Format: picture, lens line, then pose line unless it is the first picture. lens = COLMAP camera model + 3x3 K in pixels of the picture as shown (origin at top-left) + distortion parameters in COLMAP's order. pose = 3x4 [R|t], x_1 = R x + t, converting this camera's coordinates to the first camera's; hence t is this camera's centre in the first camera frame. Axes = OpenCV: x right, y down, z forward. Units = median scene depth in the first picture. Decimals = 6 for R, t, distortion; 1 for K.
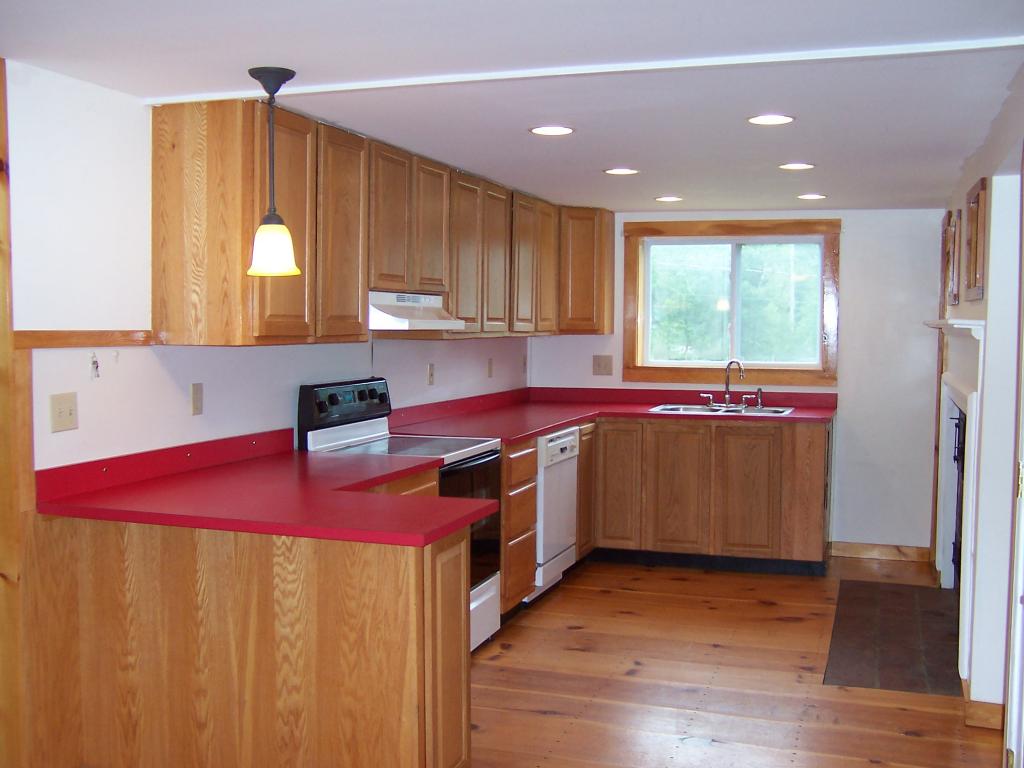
lens RADIAL K [[1097.9, 0, 502.2], [0, 1097.9, 401.7], [0, 0, 1]] dist [-0.143222, 0.218186]
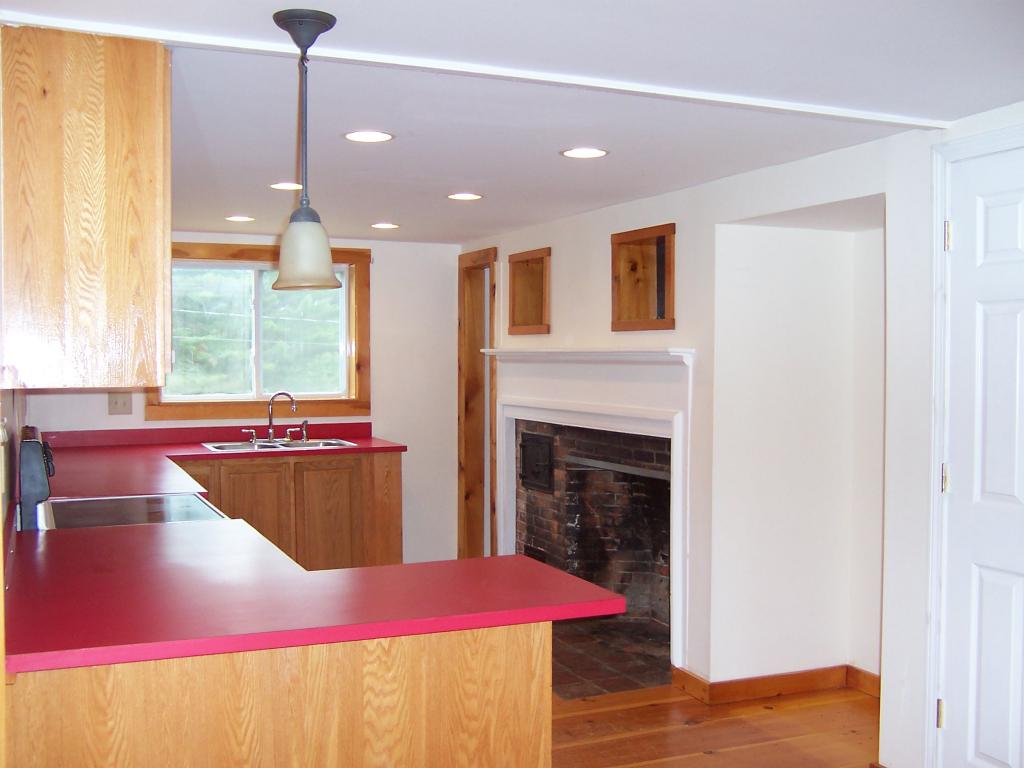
lens RADIAL K [[1097.9, 0, 502.2], [0, 1097.9, 401.7], [0, 0, 1]] dist [-0.143222, 0.218186]
pose [[0.737719, -0.033439, 0.674279, -0.549092], [0.052038, 0.998618, -0.007410, -0.024514], [-0.673099, 0.040555, 0.738439, 0.323286]]
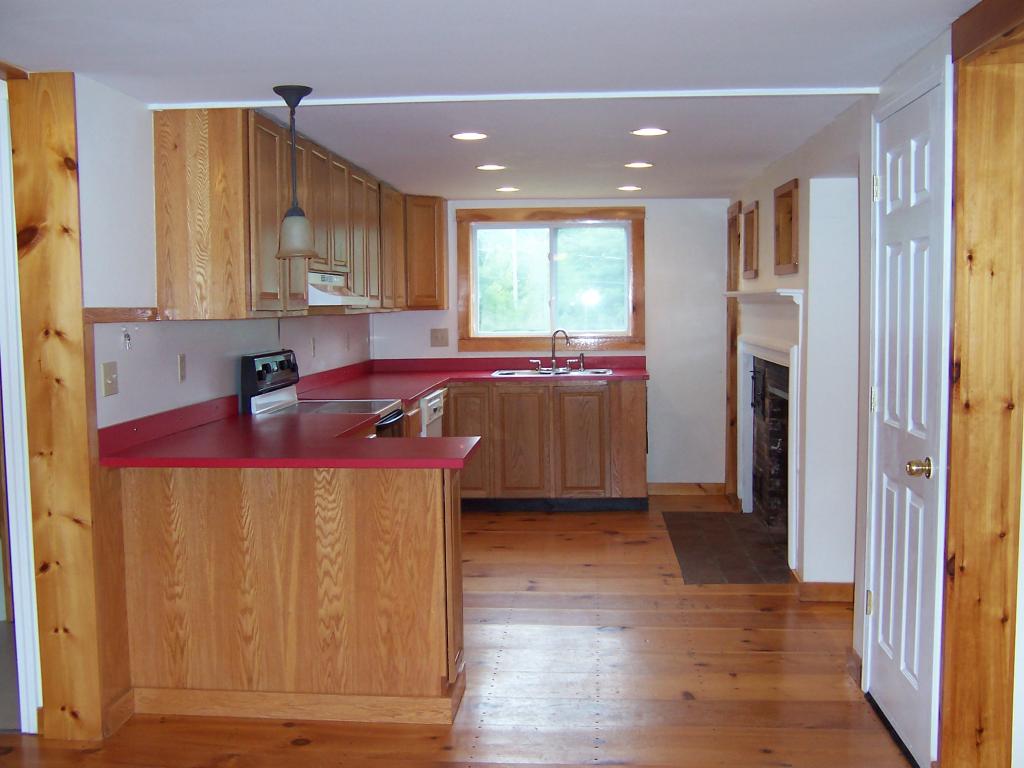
lens RADIAL K [[1097.9, 0, 502.2], [0, 1097.9, 401.7], [0, 0, 1]] dist [-0.143222, 0.218186]
pose [[0.967204, -0.038704, 0.251036, -0.266684], [0.034476, 0.999180, 0.021223, 0.021738], [-0.251652, -0.011872, 0.967745, -0.199409]]
